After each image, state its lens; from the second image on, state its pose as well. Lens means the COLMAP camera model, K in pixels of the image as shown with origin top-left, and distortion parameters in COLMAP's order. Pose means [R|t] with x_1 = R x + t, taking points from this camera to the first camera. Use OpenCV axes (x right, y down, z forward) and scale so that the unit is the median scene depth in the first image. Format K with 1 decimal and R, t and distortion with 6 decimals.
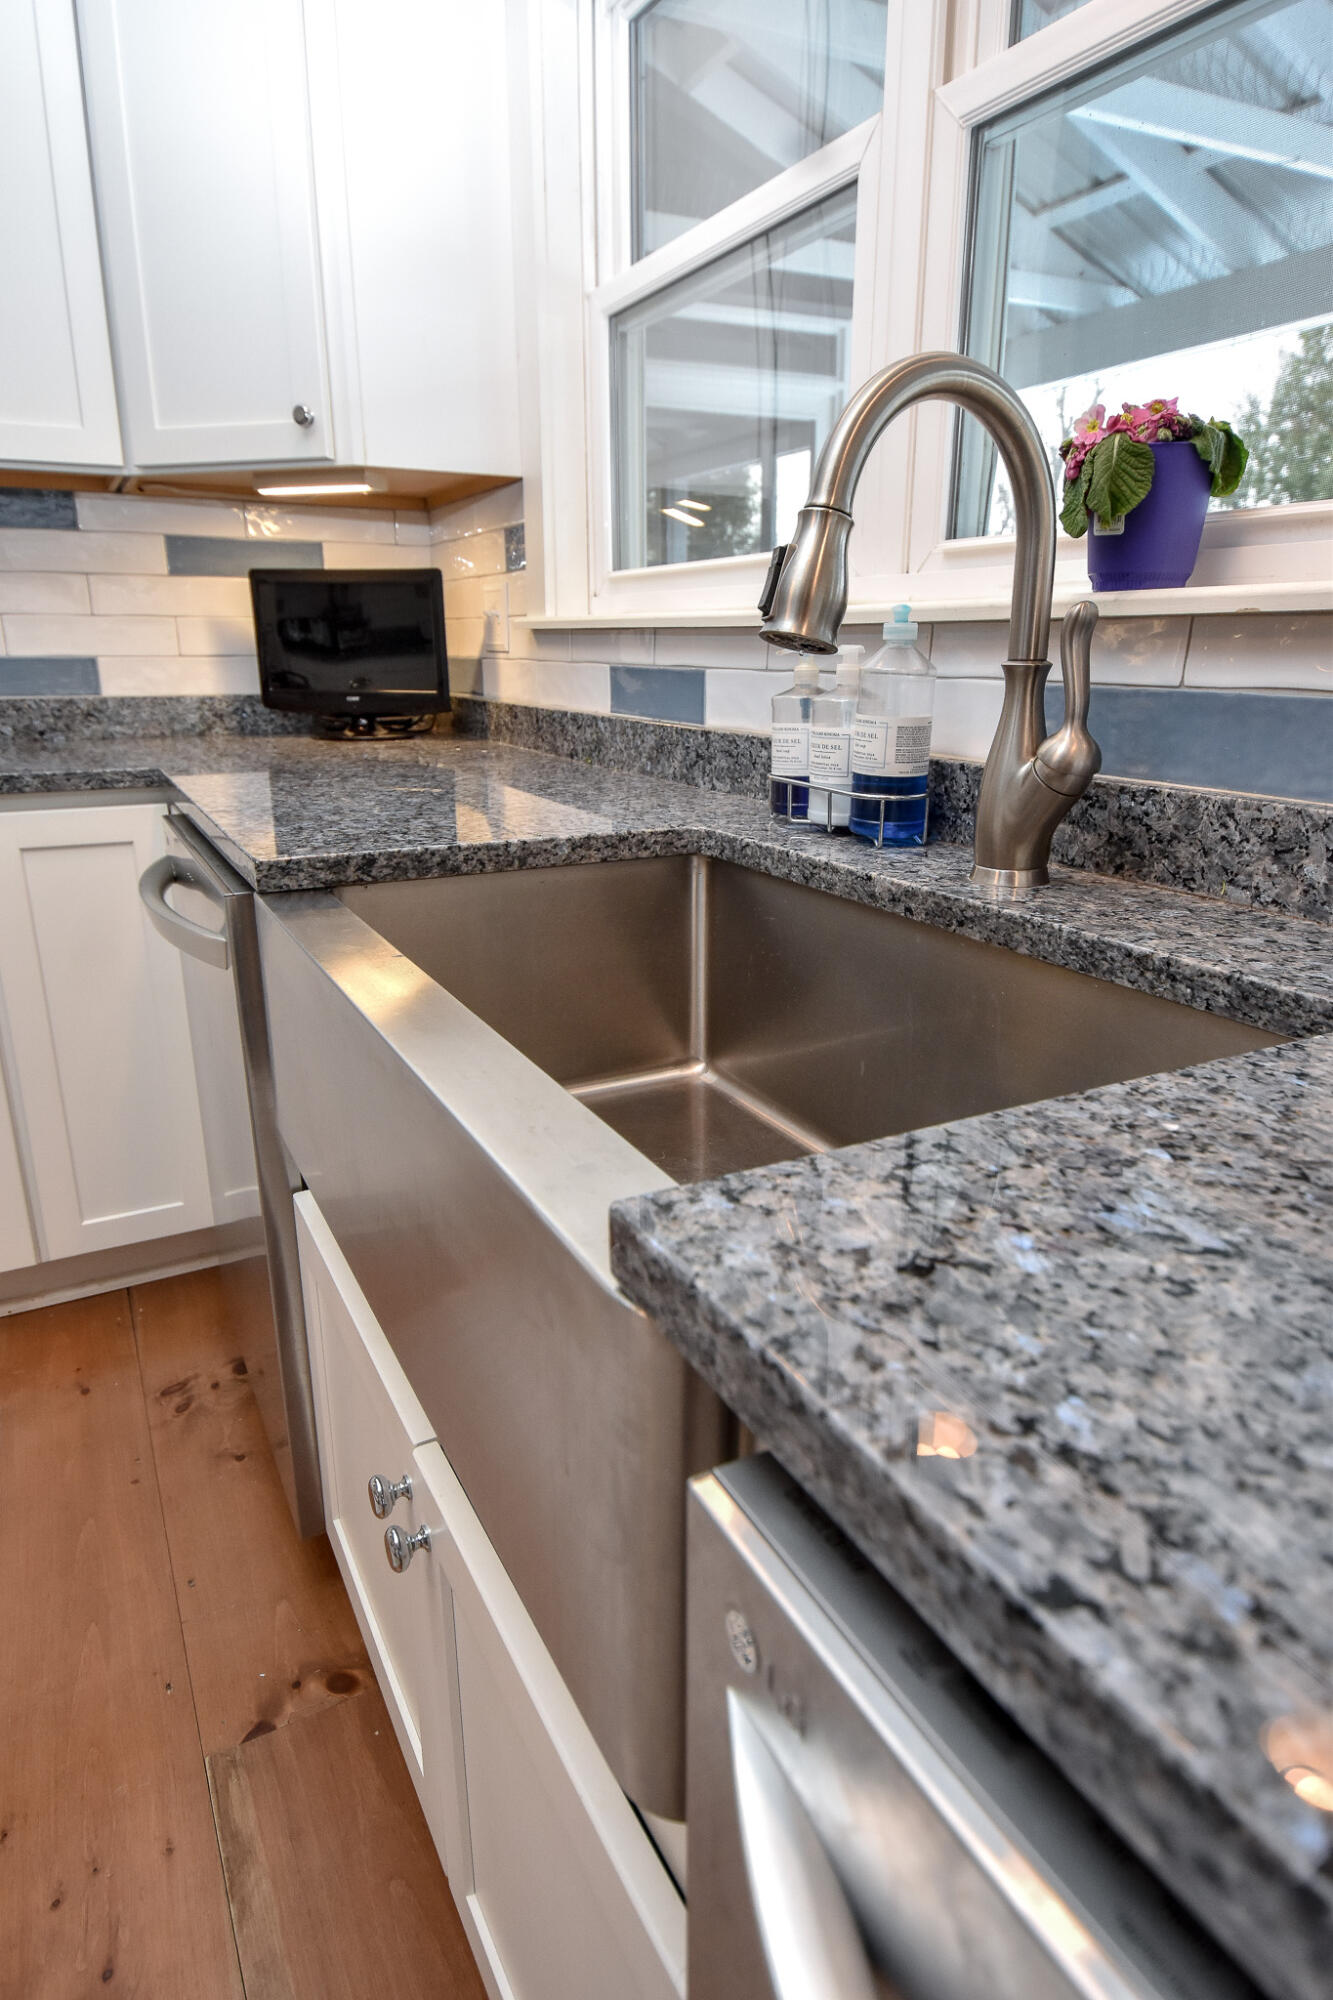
lens RADIAL K [[1181.8, 0, 662.9], [0, 1181.8, 984.3], [0, 0, 1]] dist [0.007562, 0.000877]
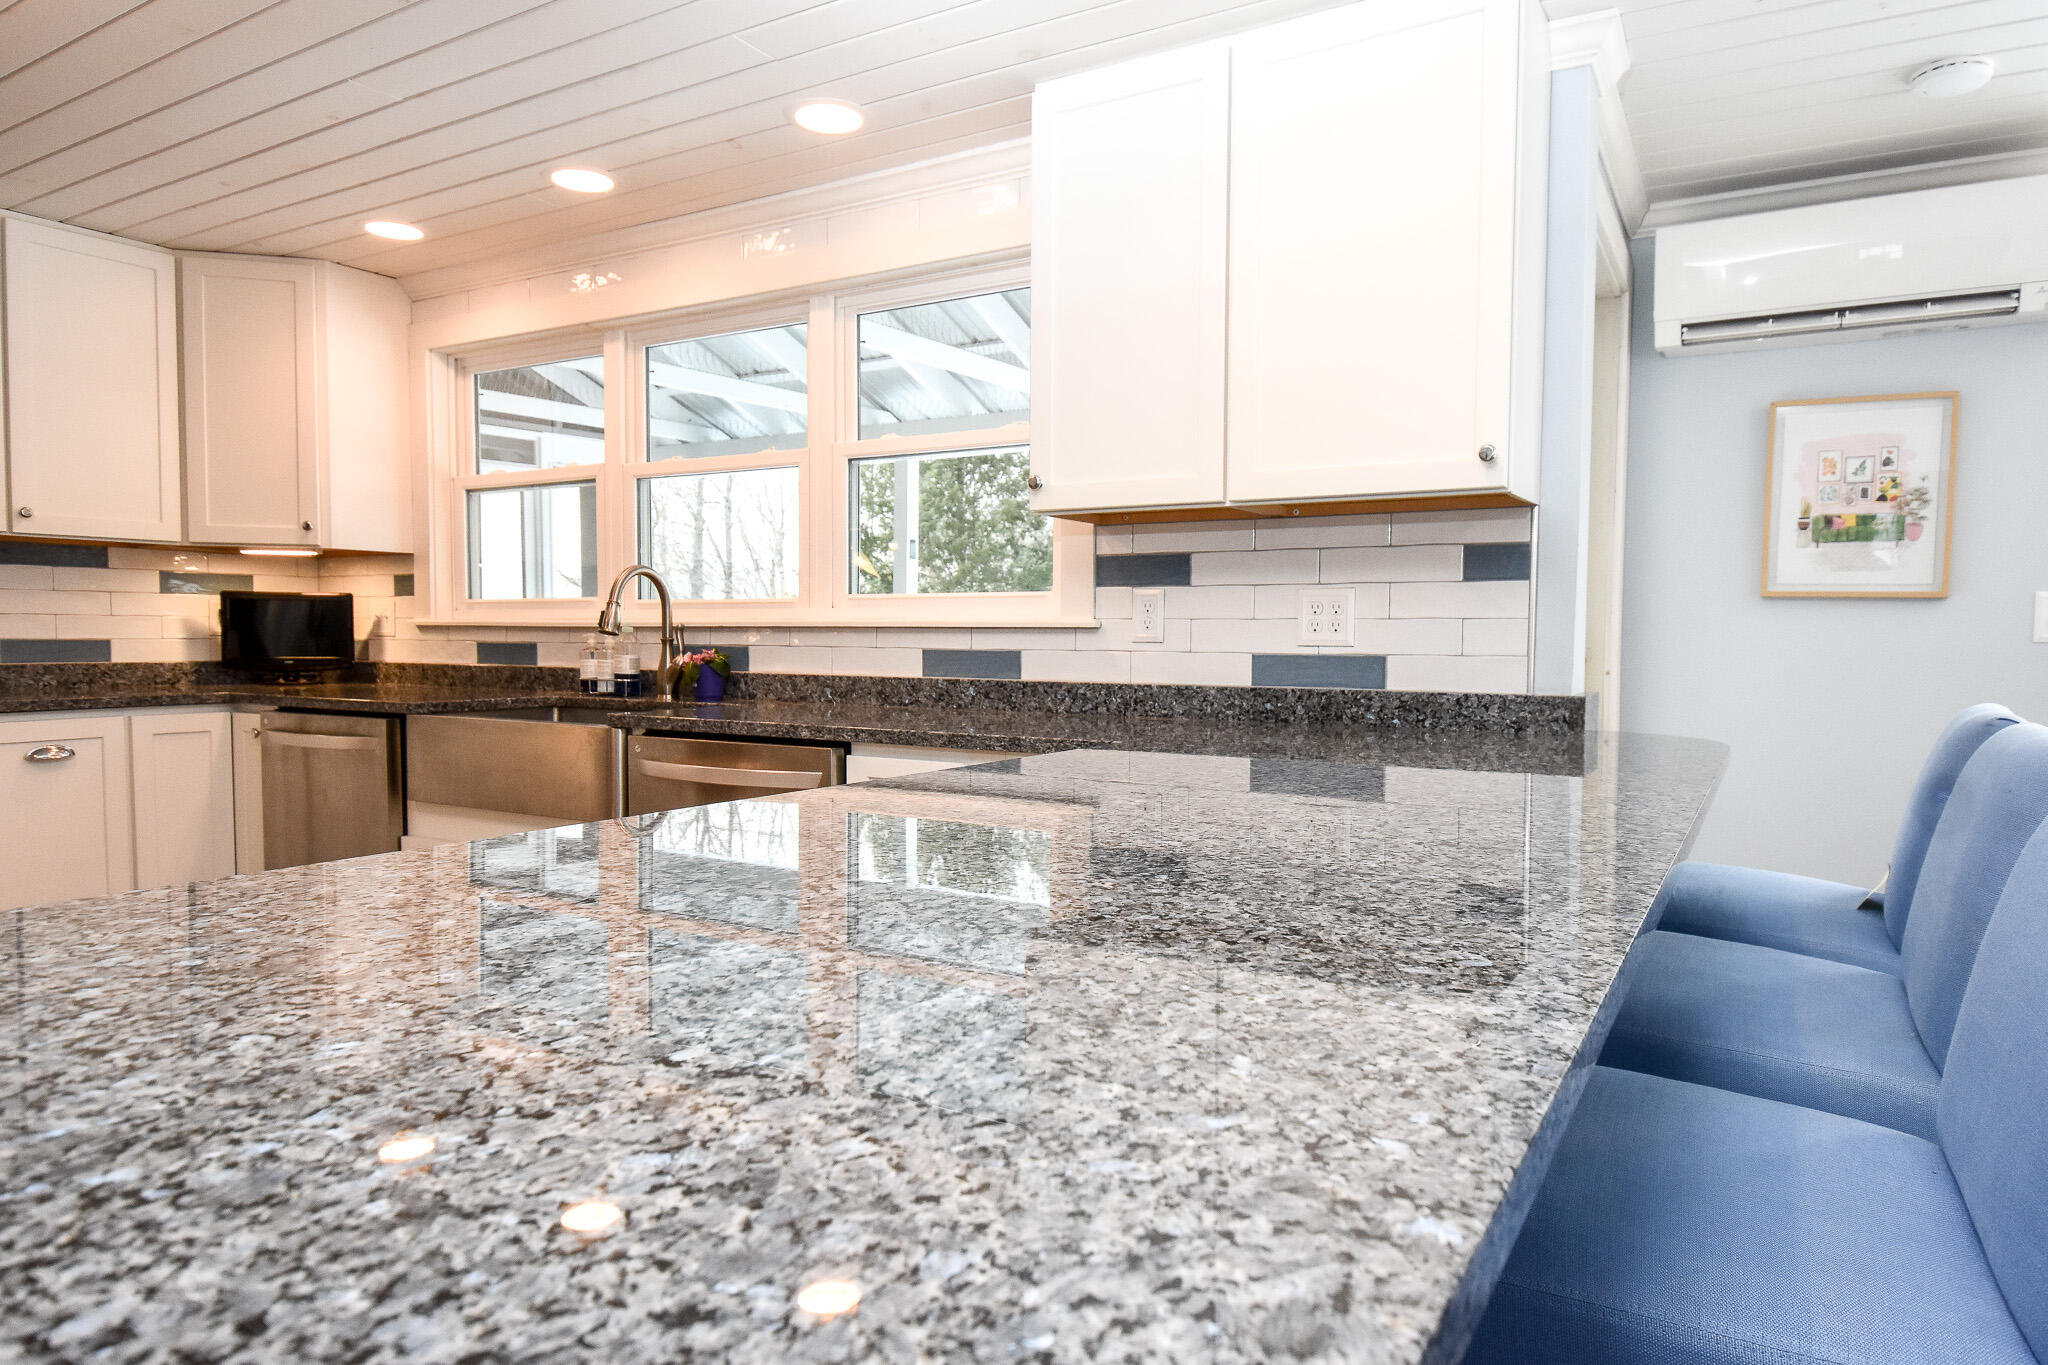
lens RADIAL K [[1227.3, 0, 1035.2], [0, 1227.3, 673.4], [0, 0, 1]] dist [0.052664, -0.070168]
pose [[0.845417, -0.012704, 0.533956, -0.328153], [0.143813, 0.968210, -0.204664, 0.331145], [-0.514382, 0.249816, 0.820368, -1.145229]]
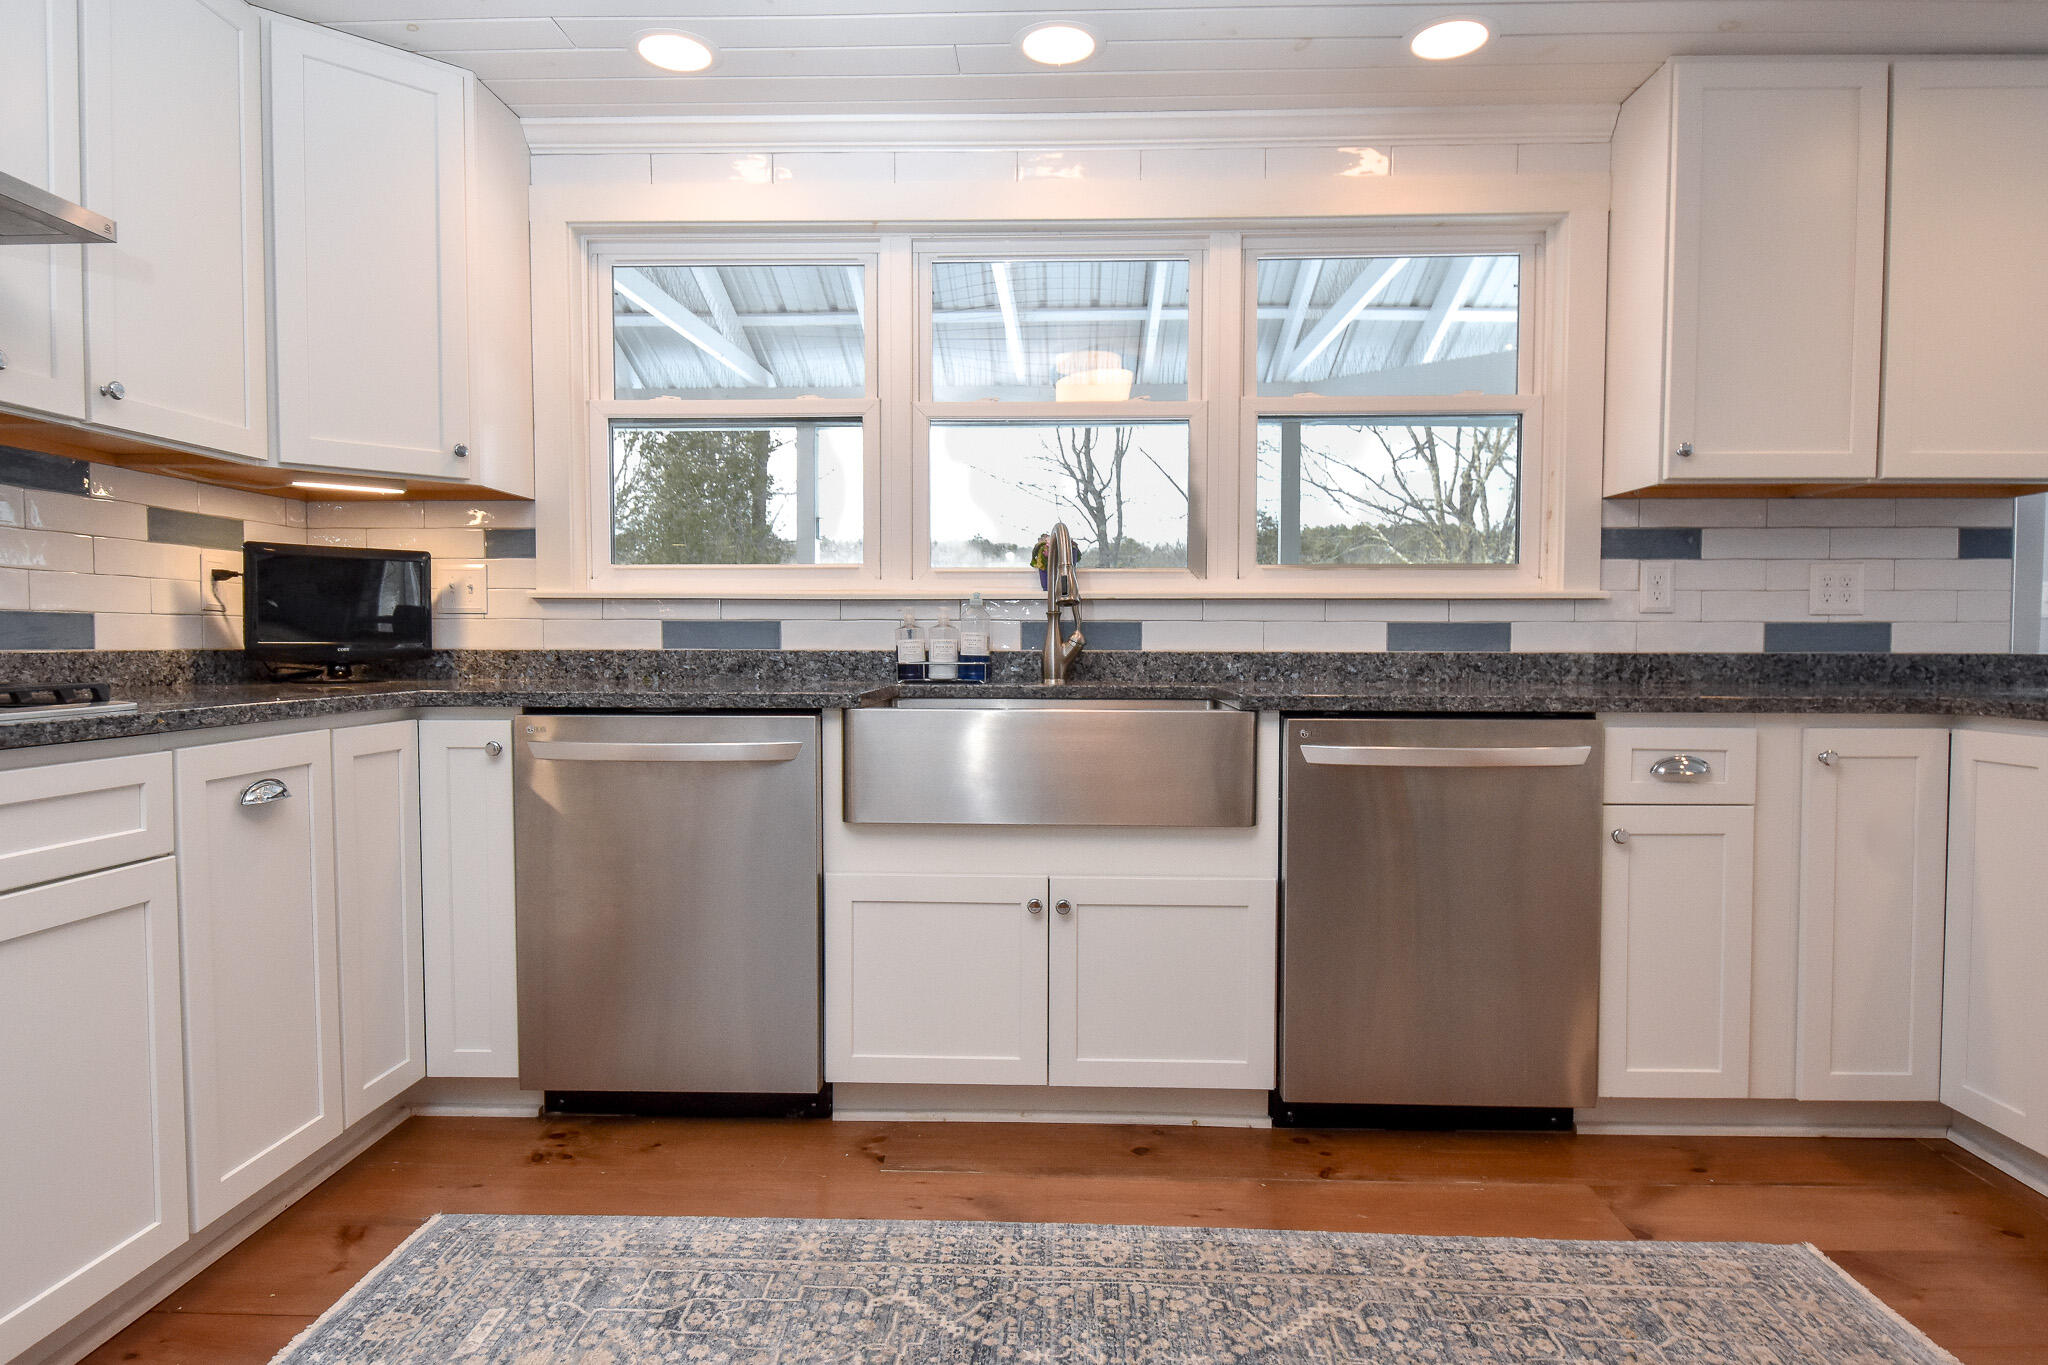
lens RADIAL K [[1210.2, 0, 1024.0], [0, 1210.2, 682.5], [0, 0, 1]] dist [0.007562, 0.000877]
pose [[0.493112, -0.031507, 0.869395, -1.058710], [0.241164, 0.965129, -0.101809, 0.087633], [-0.835871, 0.259870, 0.483515, -0.172825]]
